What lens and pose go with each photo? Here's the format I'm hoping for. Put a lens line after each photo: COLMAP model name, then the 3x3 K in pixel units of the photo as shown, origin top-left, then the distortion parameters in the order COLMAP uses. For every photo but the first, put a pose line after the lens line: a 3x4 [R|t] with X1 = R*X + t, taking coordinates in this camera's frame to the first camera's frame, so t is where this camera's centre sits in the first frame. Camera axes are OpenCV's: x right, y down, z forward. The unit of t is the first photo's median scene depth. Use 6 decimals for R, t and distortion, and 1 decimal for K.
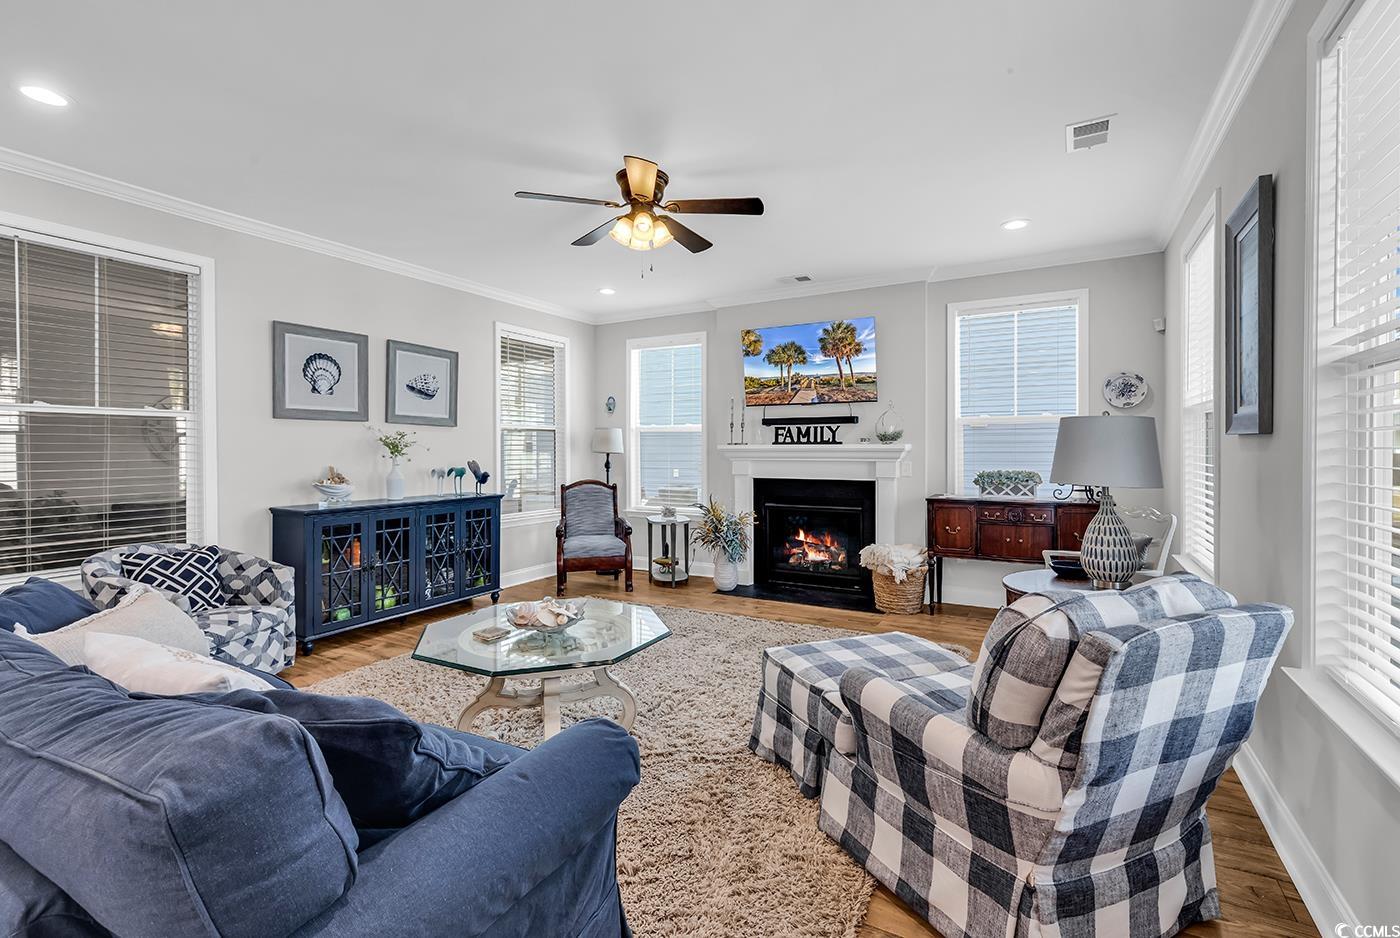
lens RADIAL K [[642.2, 0, 692.7], [0, 642.2, 444.1], [0, 0, 1]] dist [0.001972, 0.000192]
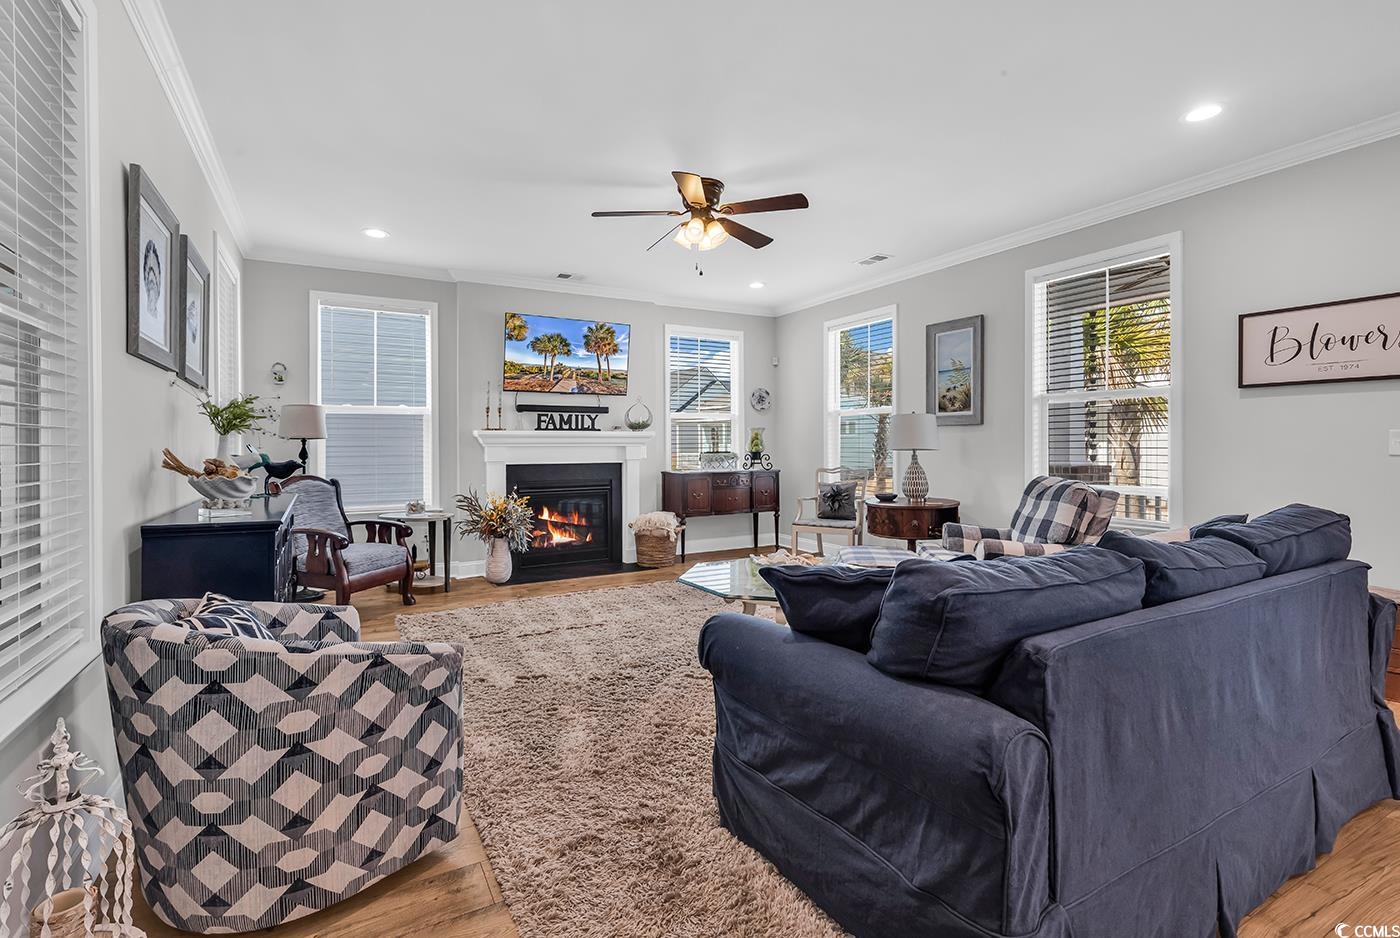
lens RADIAL K [[642.2, 0, 692.7], [0, 642.2, 444.1], [0, 0, 1]] dist [0.001972, 0.000192]
pose [[0.517877, -0.000077, 0.855455, -0.636829], [-0.005468, 0.999979, 0.003400, 0.017976], [-0.855438, -0.006439, 0.517866, 0.264412]]
